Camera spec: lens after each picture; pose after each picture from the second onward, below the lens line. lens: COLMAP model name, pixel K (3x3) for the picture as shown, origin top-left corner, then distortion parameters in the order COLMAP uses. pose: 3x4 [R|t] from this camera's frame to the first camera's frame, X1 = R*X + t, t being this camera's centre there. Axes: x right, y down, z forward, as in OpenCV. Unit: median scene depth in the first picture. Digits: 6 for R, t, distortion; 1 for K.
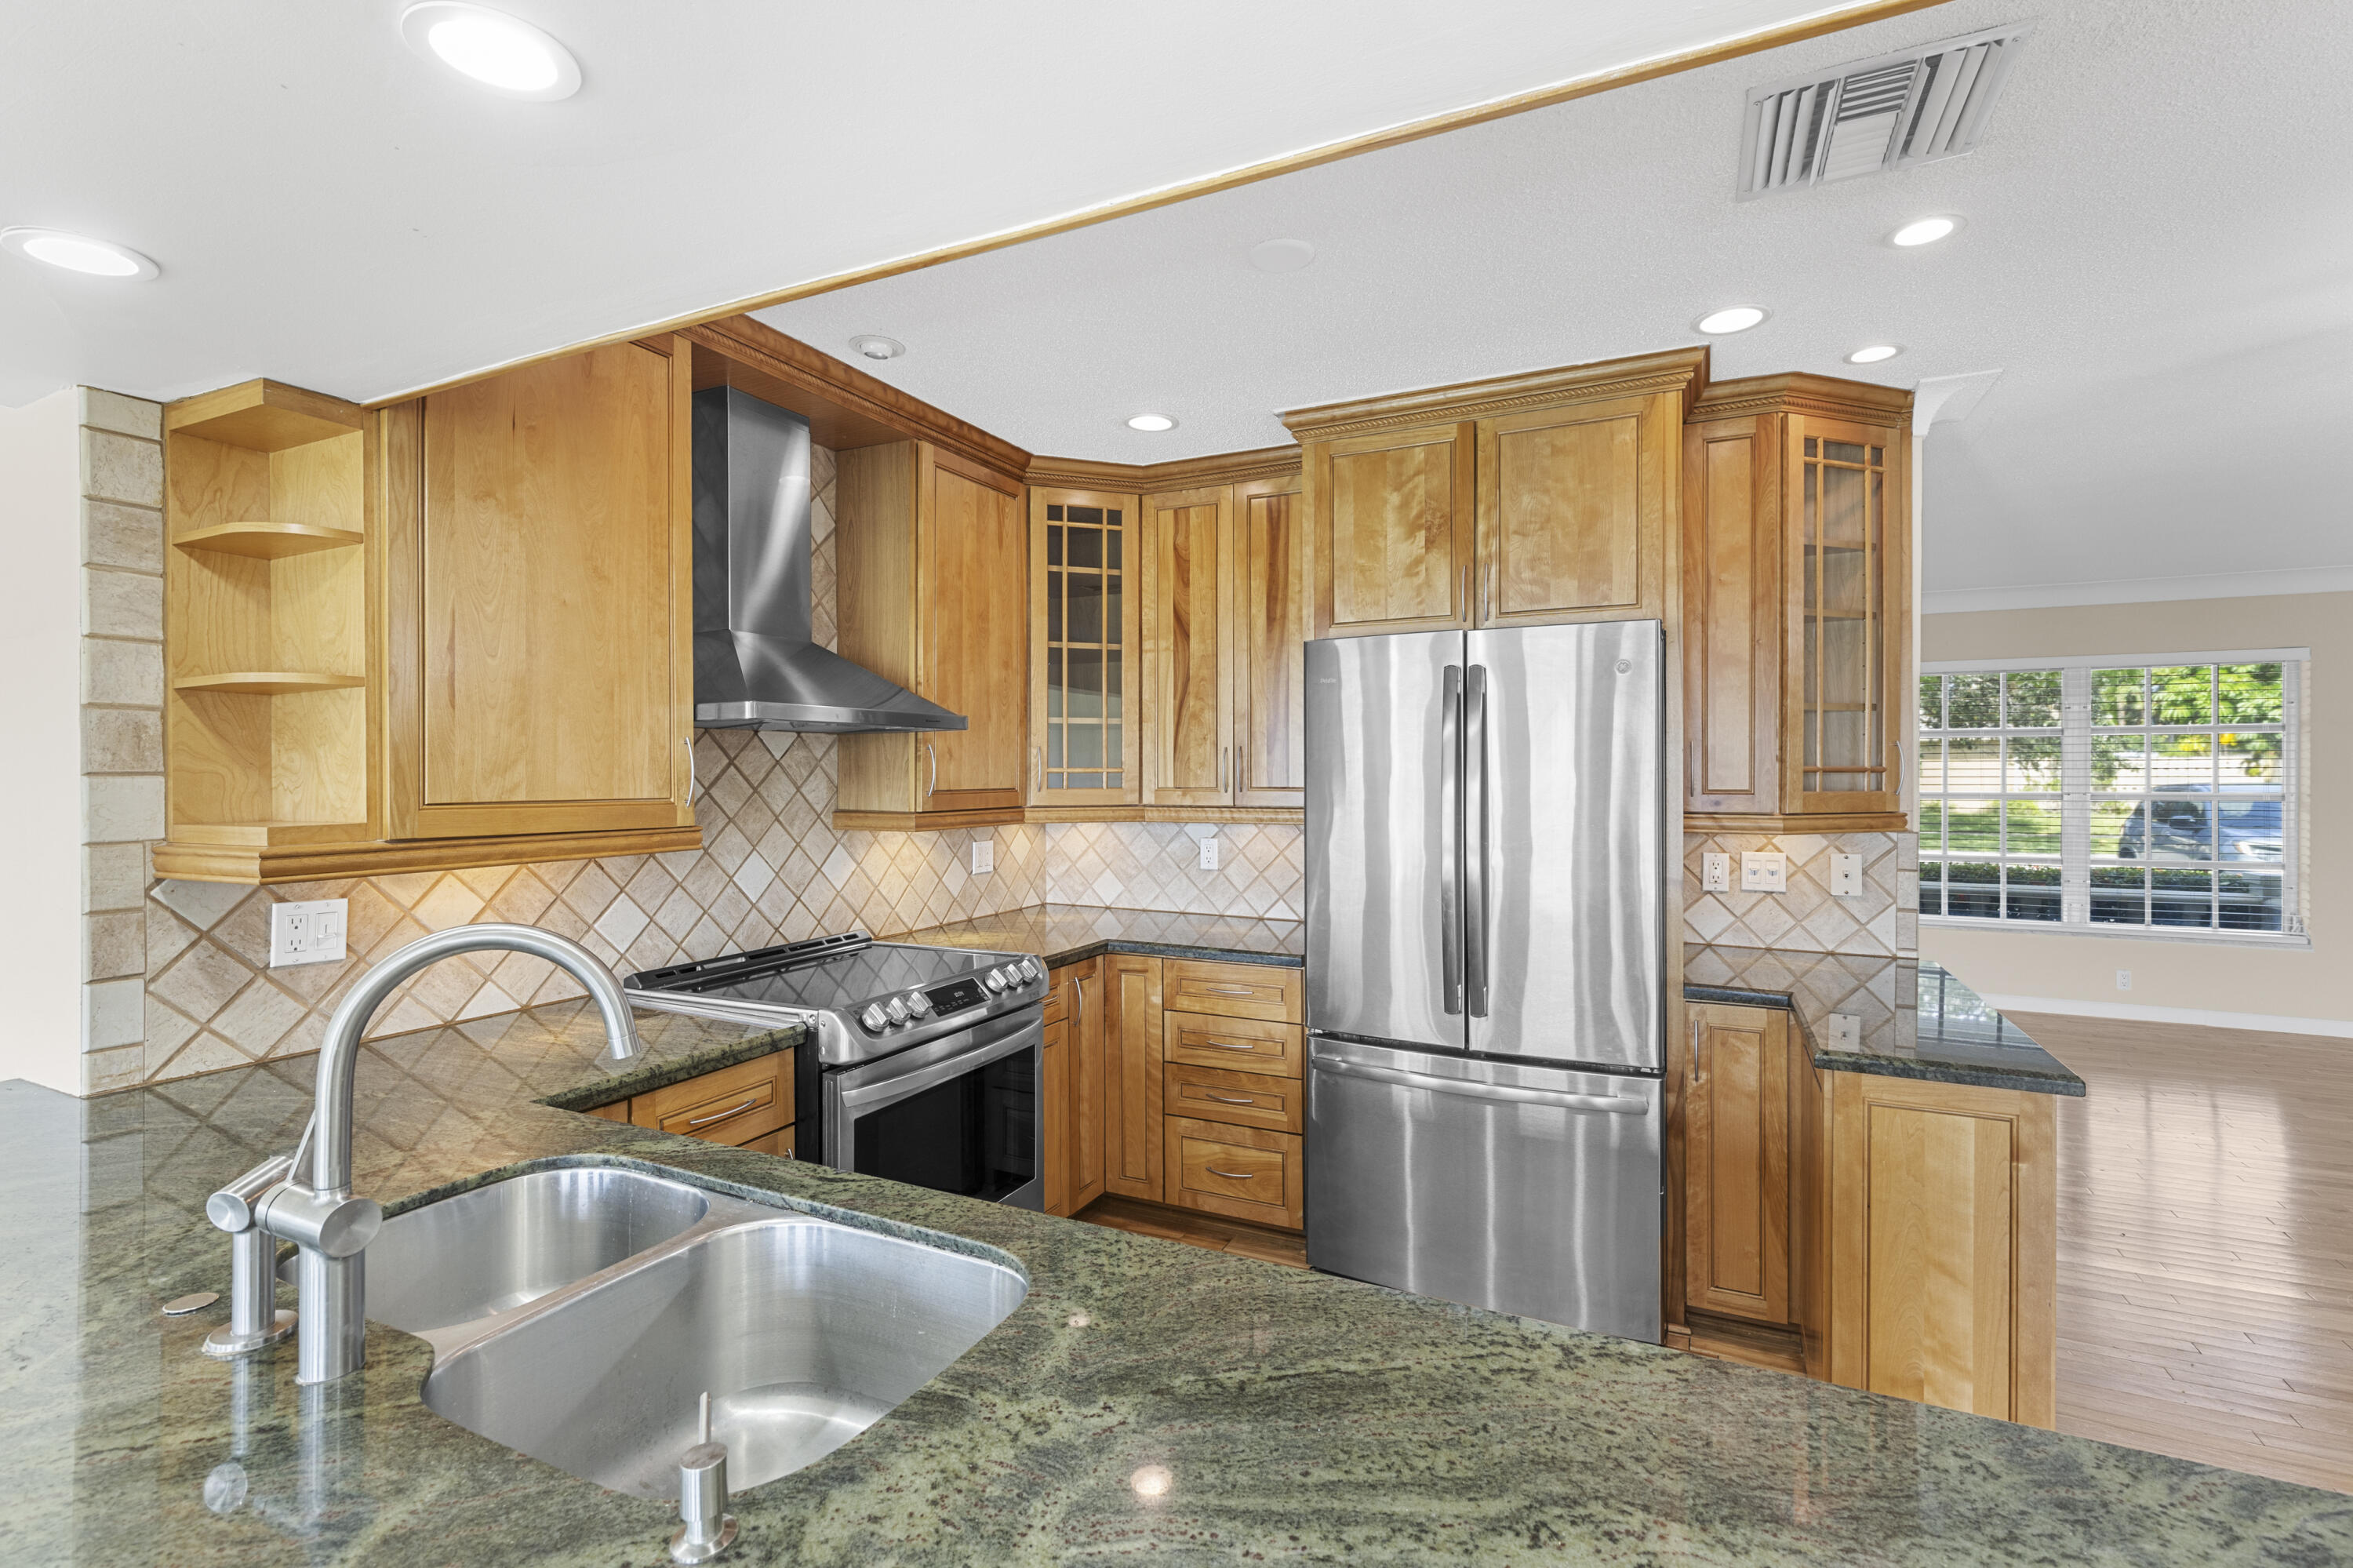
lens RADIAL K [[1058.4, 0, 1181.9], [0, 1058.4, 779.8], [0, 0, 1]] dist [-0.001479, 0.000390]
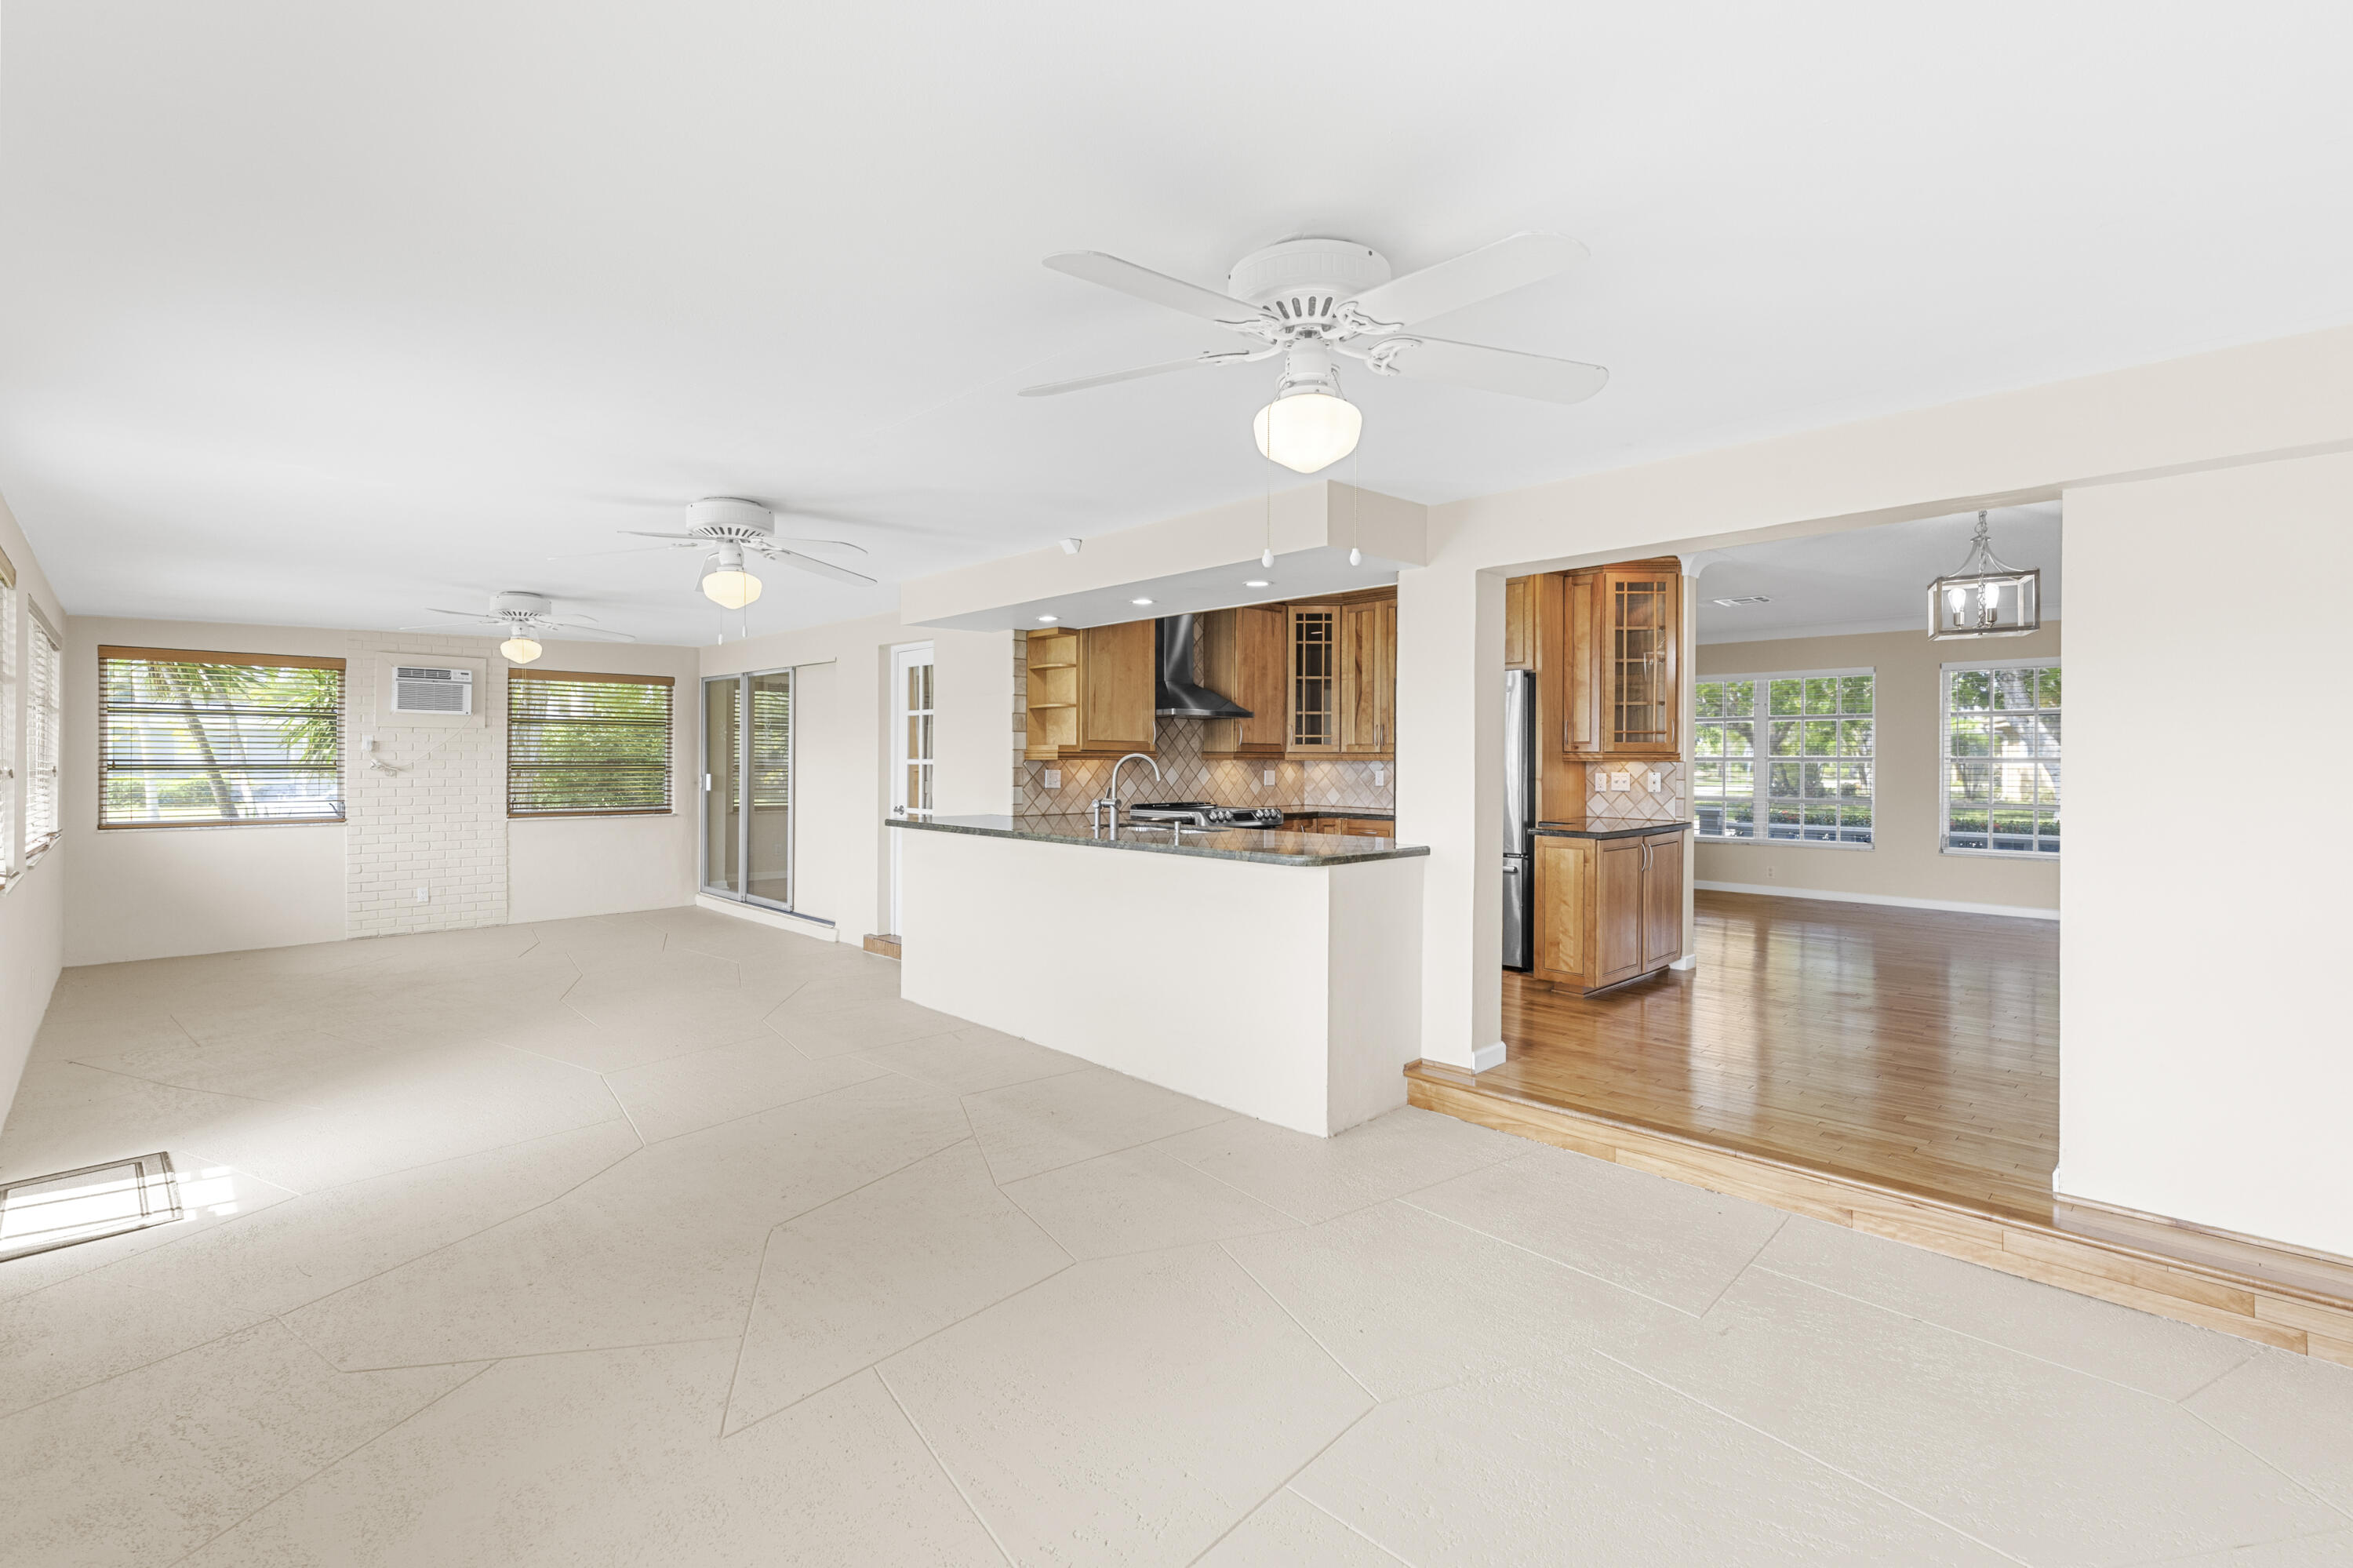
lens RADIAL K [[1058.4, 0, 1178.3], [0, 1058.4, 765.4], [0, 0, 1]] dist [-0.001479, 0.000390]
pose [[0.939780, 0.006430, -0.341720, 0.439031], [-0.006885, 0.999976, -0.000117, 0.060393], [0.341711, 0.002463, 0.939802, -1.267238]]
